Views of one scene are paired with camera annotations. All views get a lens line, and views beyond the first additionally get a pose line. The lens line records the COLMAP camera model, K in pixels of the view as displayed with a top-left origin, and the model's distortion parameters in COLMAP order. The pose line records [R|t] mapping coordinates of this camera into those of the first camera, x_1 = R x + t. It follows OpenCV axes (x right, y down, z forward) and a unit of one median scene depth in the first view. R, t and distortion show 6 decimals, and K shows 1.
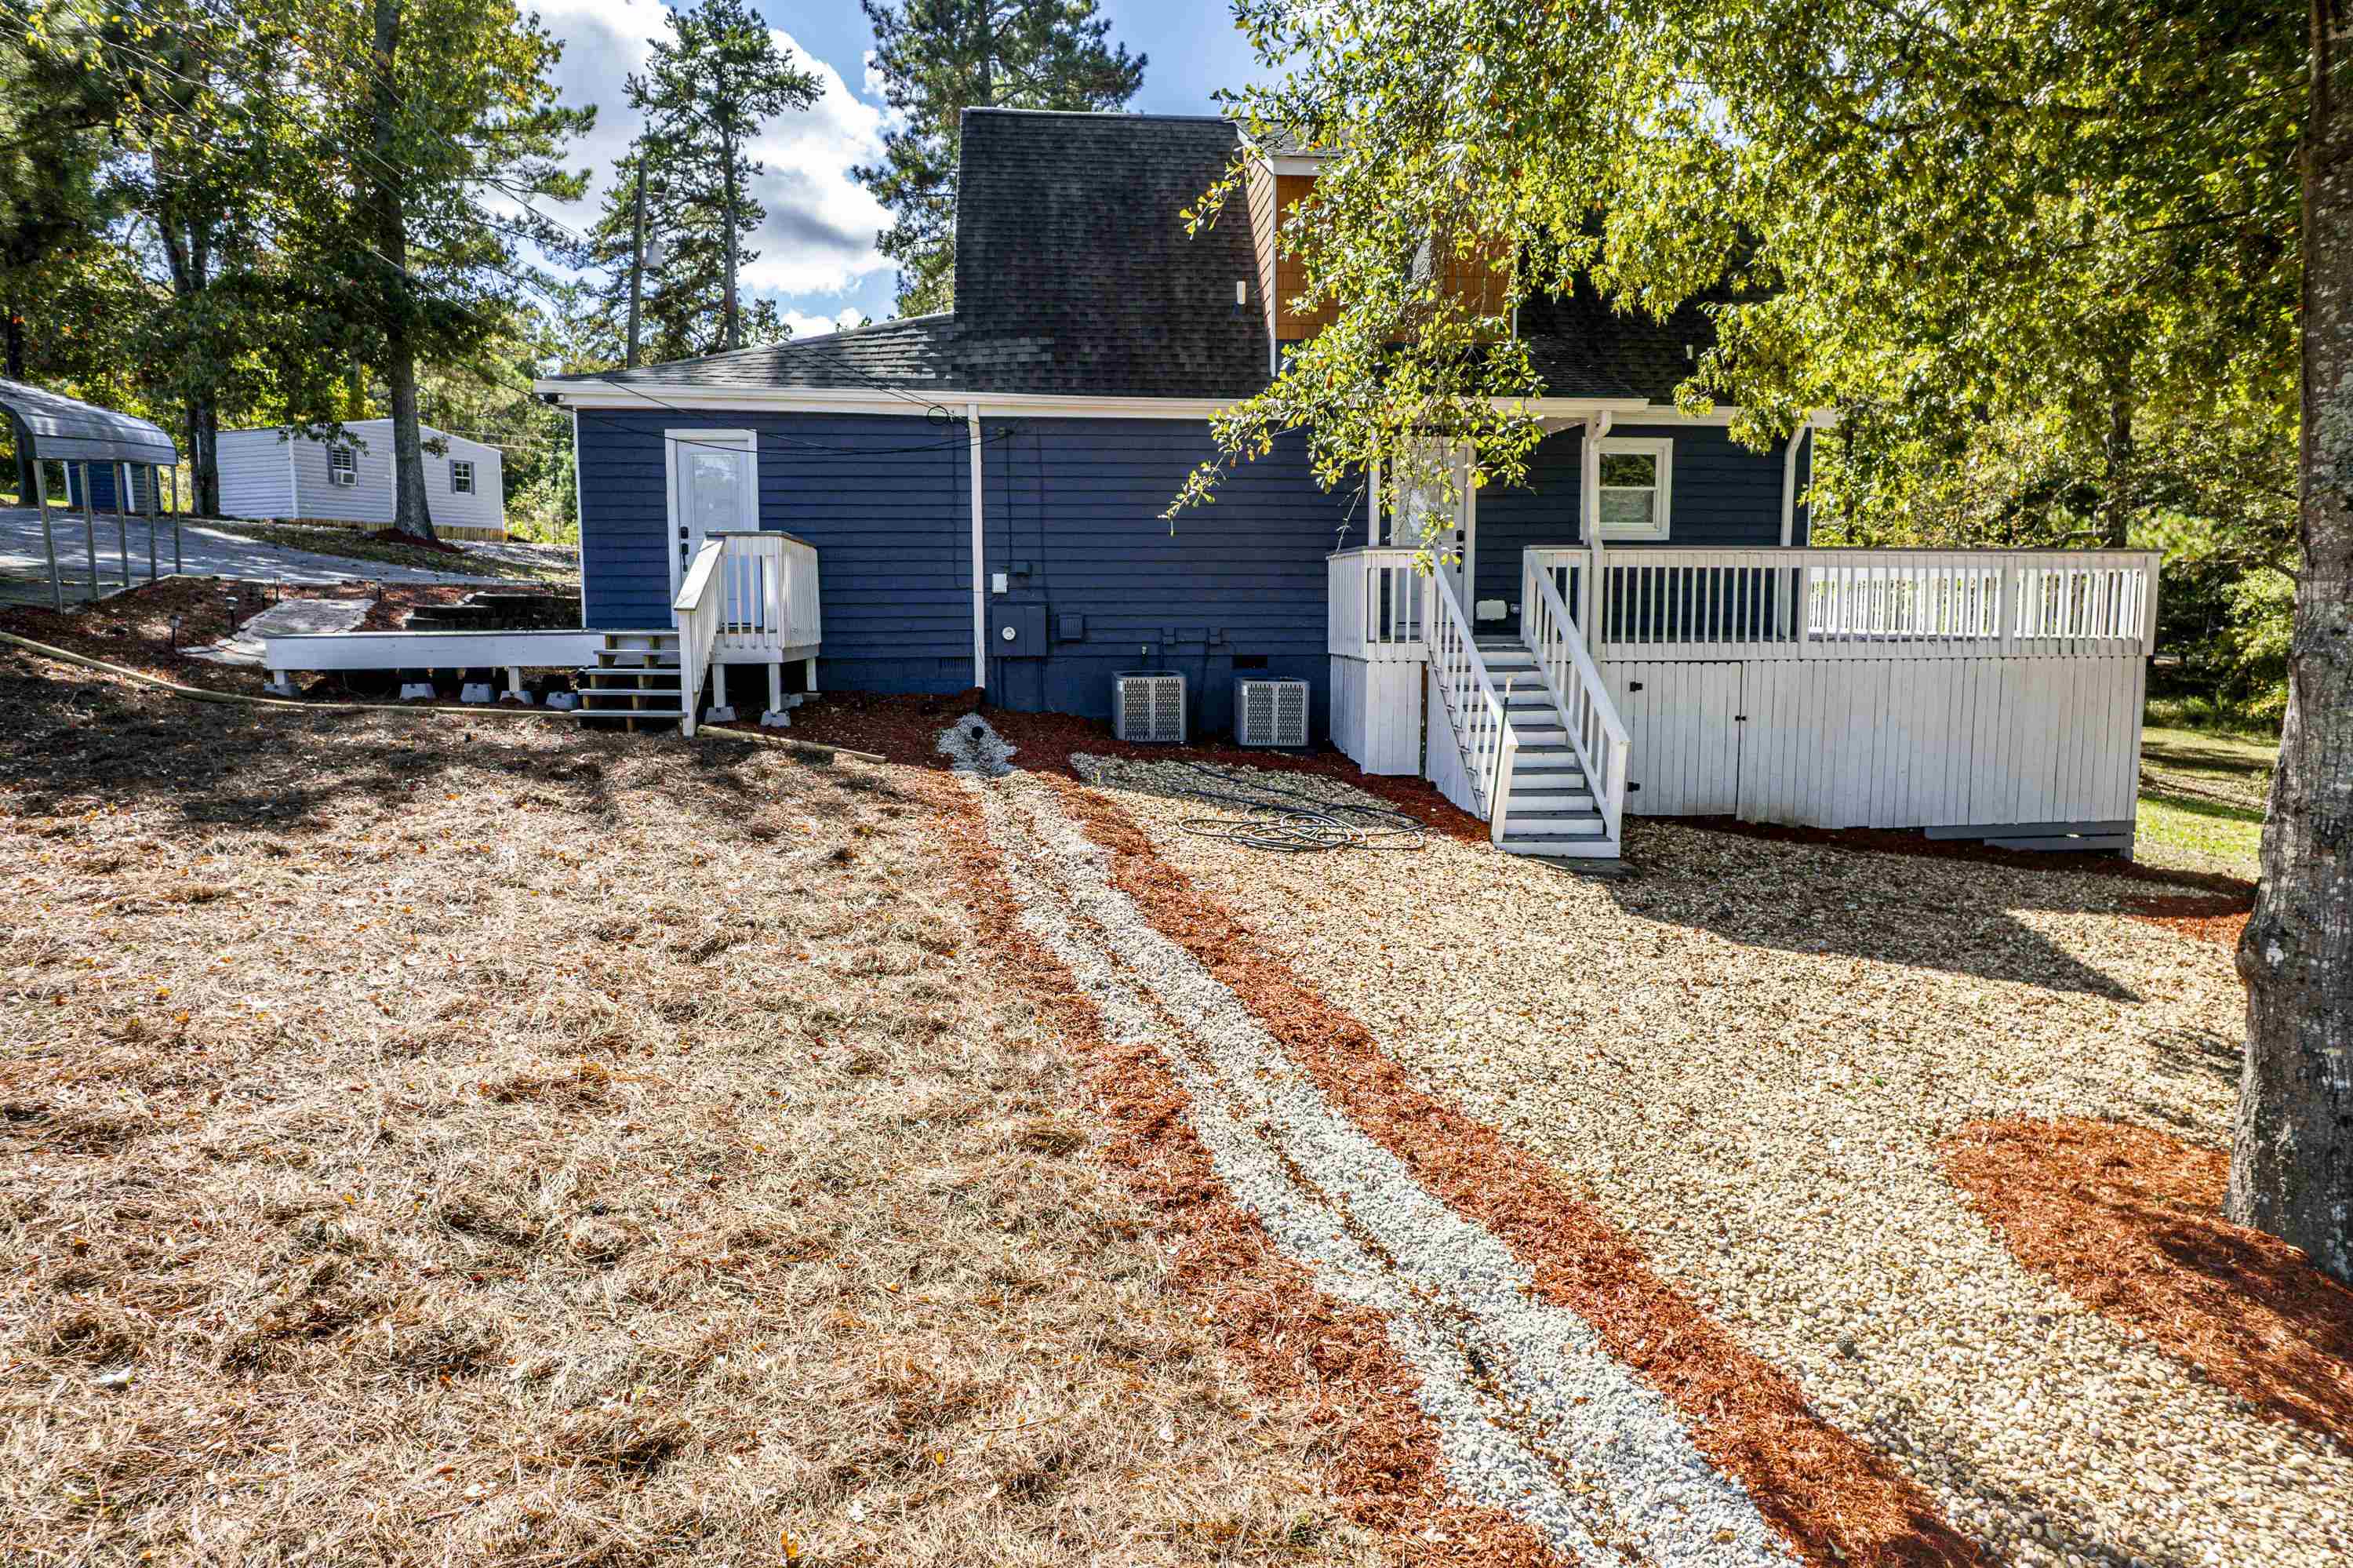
lens RADIAL K [[1522.7, 0, 1173.0], [0, 1522.7, 788.6], [0, 0, 1]] dist [-0.088272, 0.080755]
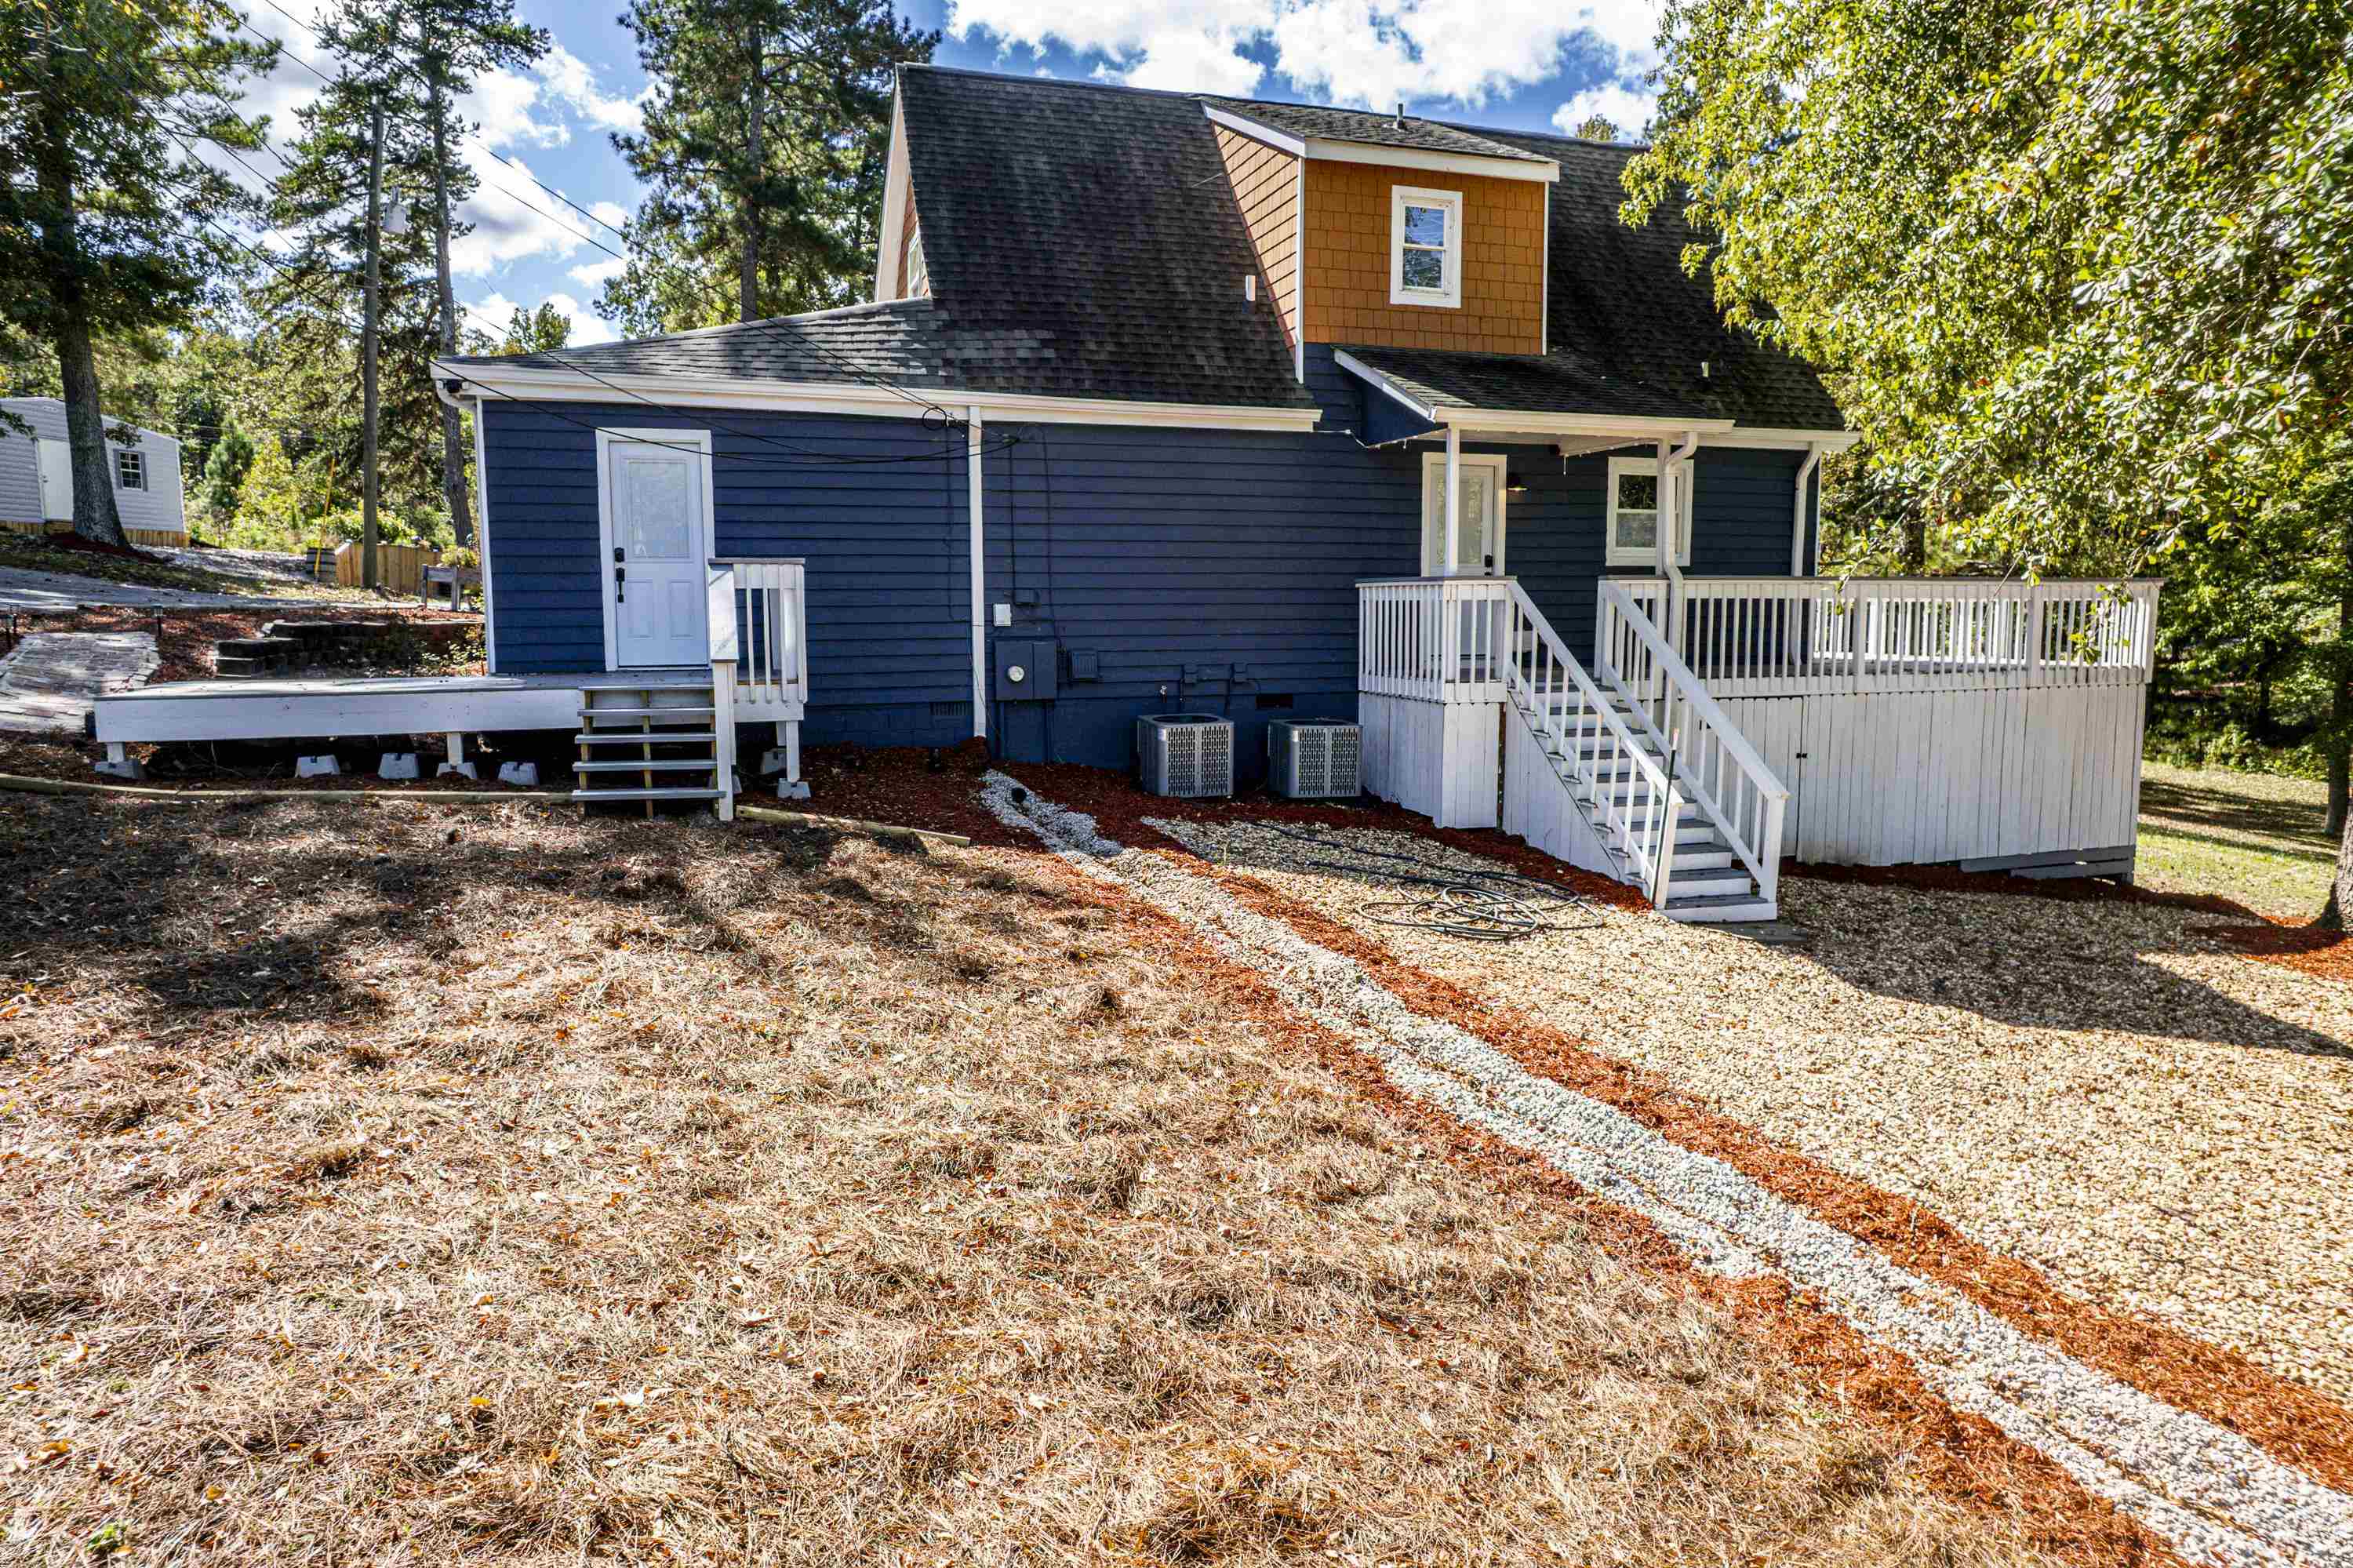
lens RADIAL K [[1522.7, 0, 1184.3], [0, 1522.7, 785.5], [0, 0, 1]] dist [-0.088272, 0.080755]
pose [[0.977119, -0.026505, 0.211035, -0.211170], [0.027059, 0.999634, 0.000261, -0.039119], [-0.210965, 0.005456, 0.977478, 0.150033]]
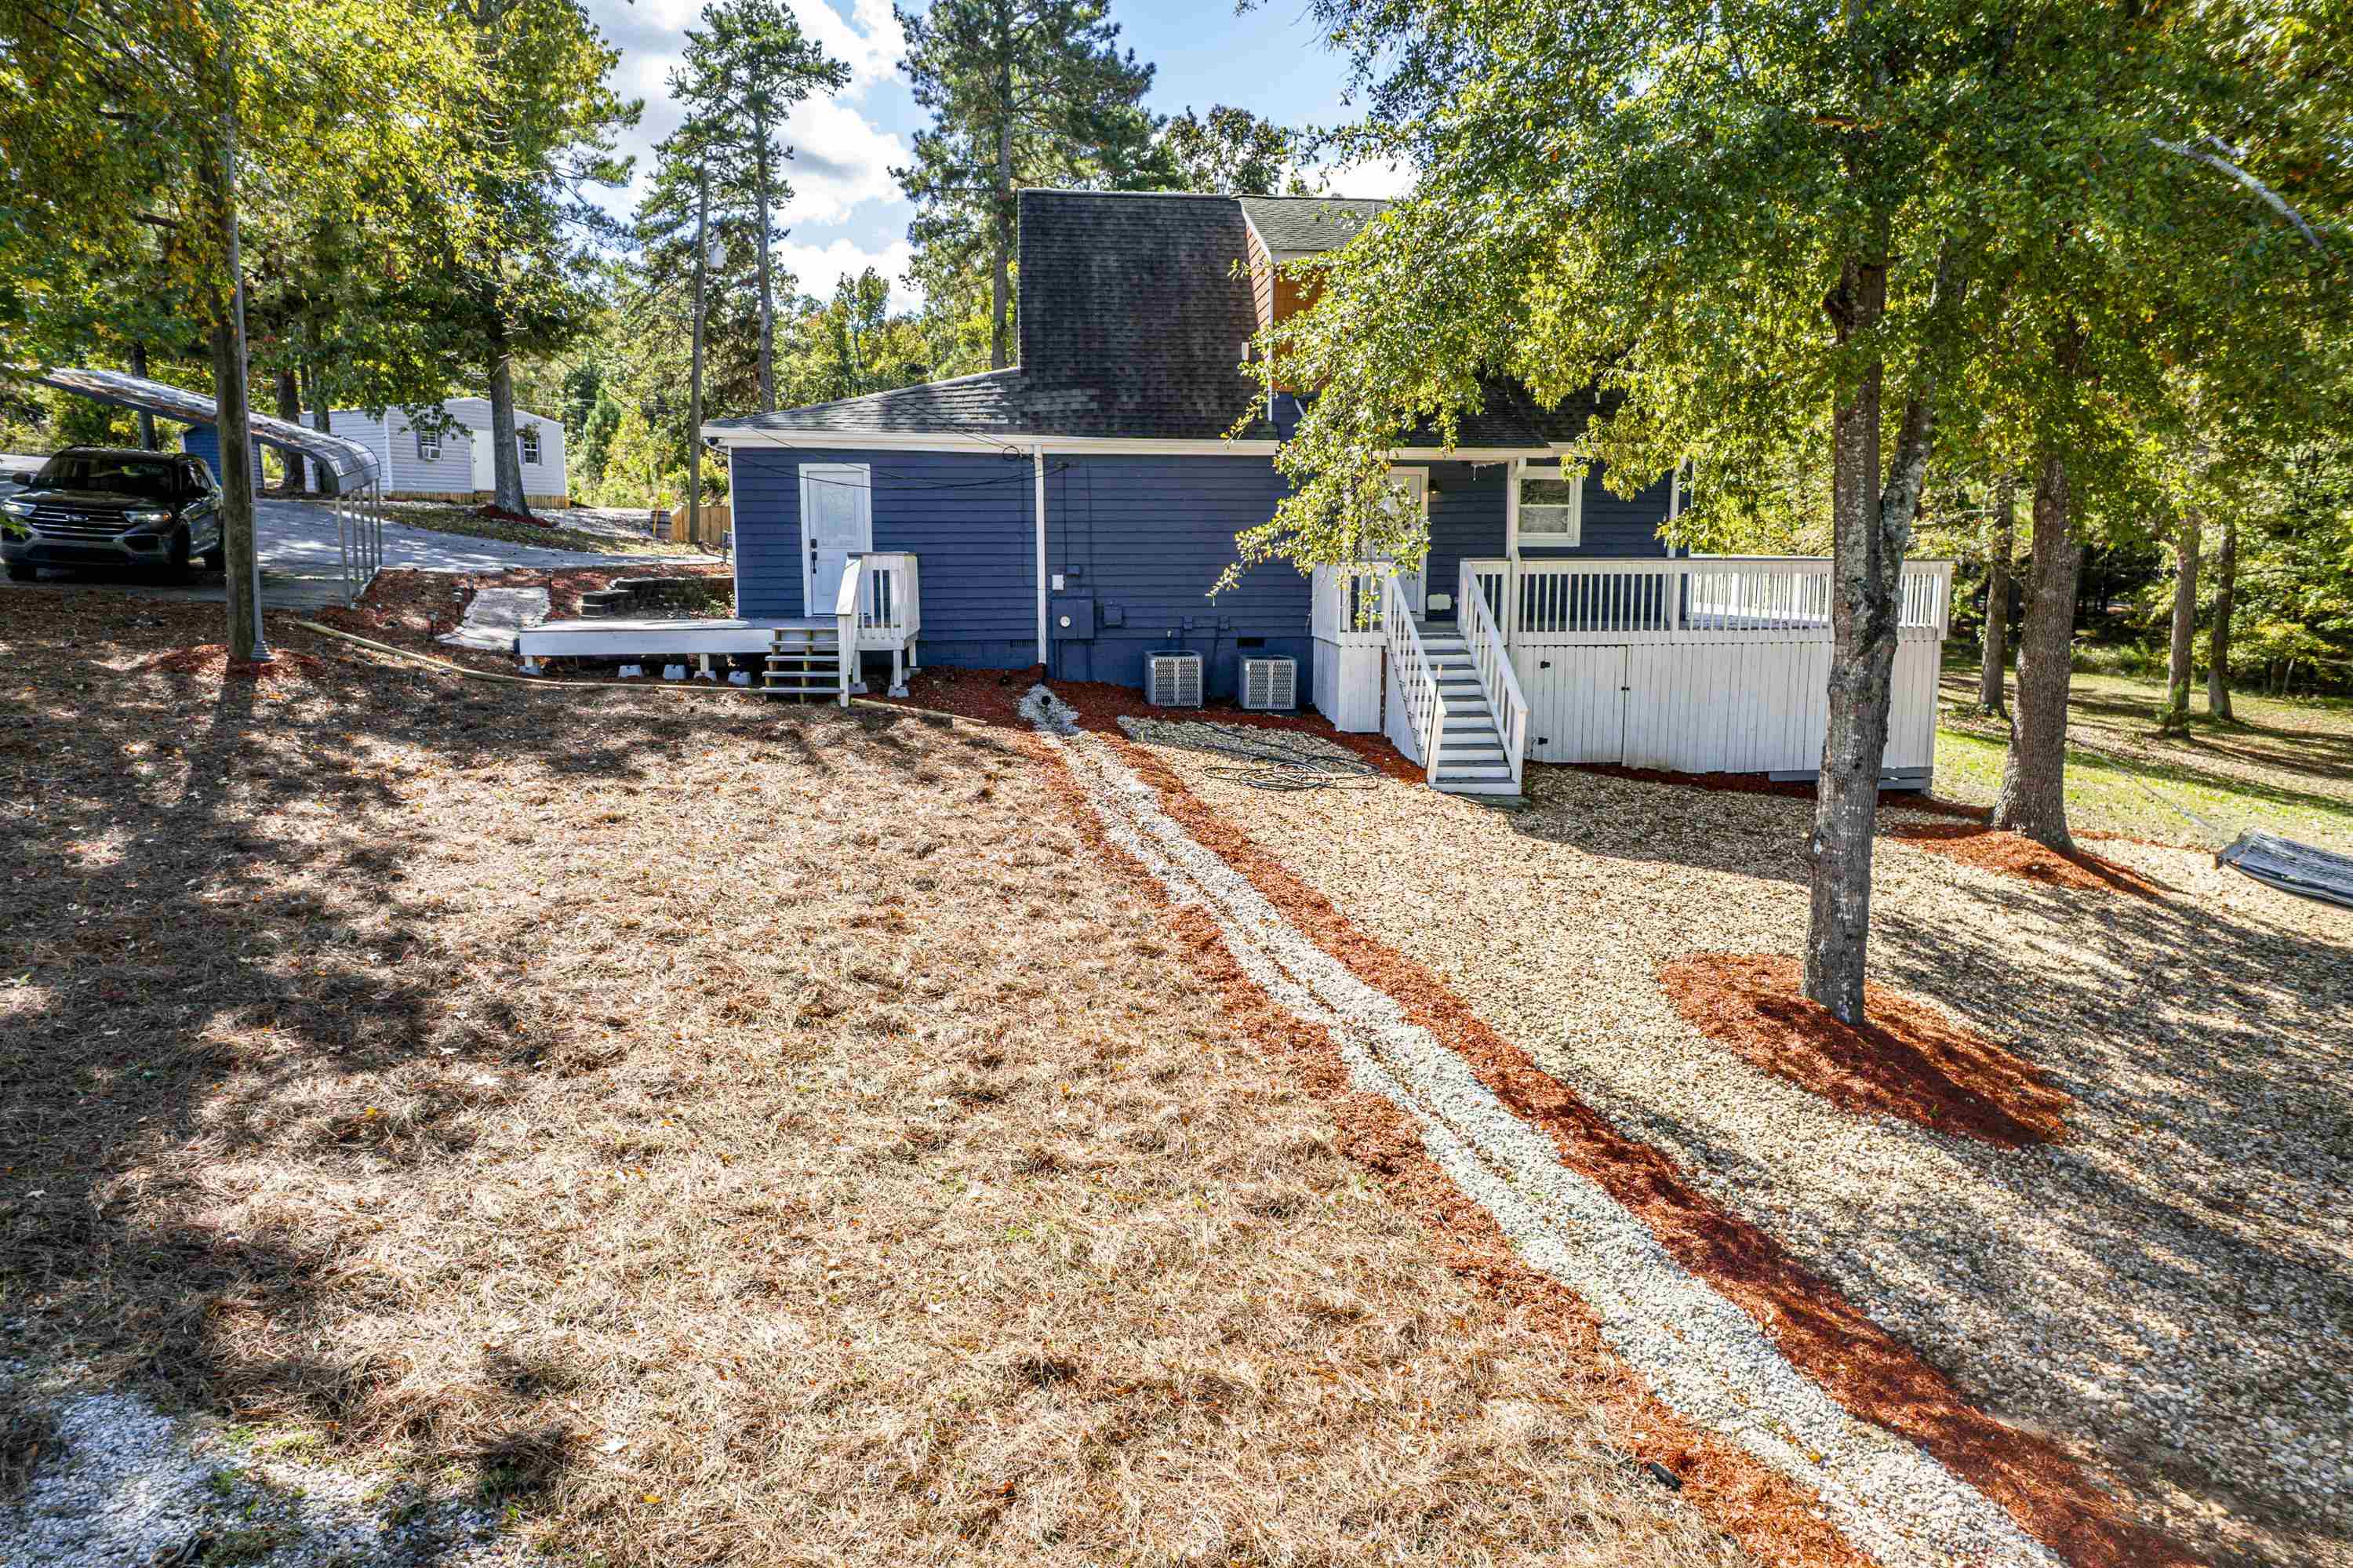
lens RADIAL K [[1522.7, 0, 1184.6], [0, 1522.7, 786.4], [0, 0, 1]] dist [-0.088272, 0.080755]
pose [[0.999932, -0.000117, 0.011632, -0.022897], [-0.000346, 0.999206, 0.039833, -0.014268], [-0.011628, -0.039834, 0.999139, -0.320161]]
